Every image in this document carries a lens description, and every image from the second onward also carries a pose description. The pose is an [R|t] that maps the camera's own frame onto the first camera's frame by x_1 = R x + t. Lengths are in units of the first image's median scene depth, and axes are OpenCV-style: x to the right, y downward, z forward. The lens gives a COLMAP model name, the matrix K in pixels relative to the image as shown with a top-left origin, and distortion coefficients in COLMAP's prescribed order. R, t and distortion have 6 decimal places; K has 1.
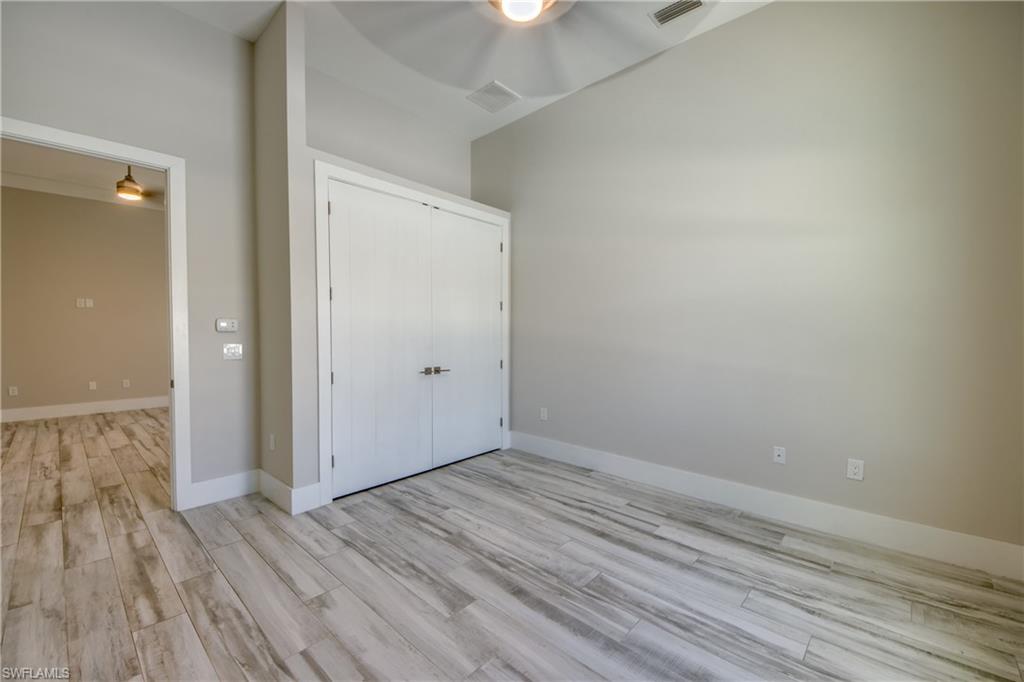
lens RADIAL K [[410.8, 0, 522.2], [0, 410.8, 336.6], [0, 0, 1]] dist [0.000628, -0.013903]
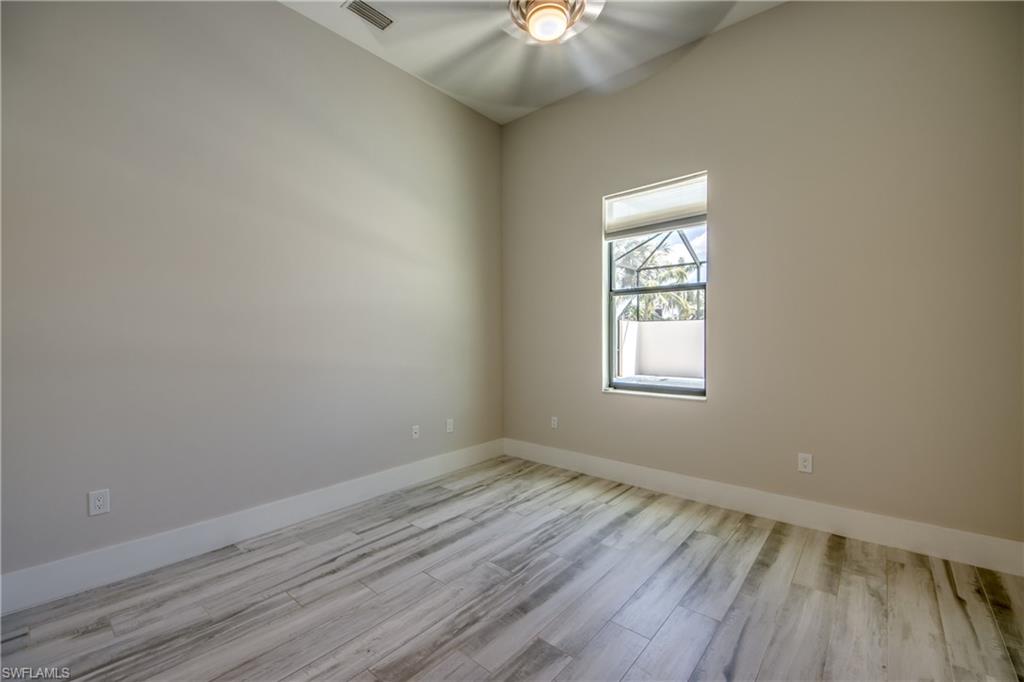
lens RADIAL K [[410.8, 0, 522.2], [0, 410.8, 336.6], [0, 0, 1]] dist [0.000628, -0.013903]
pose [[-0.010212, -0.015448, 0.999829, -0.727217], [0.028585, 0.999468, 0.015734, -0.021506], [-0.999539, 0.028741, -0.009765, 0.753415]]
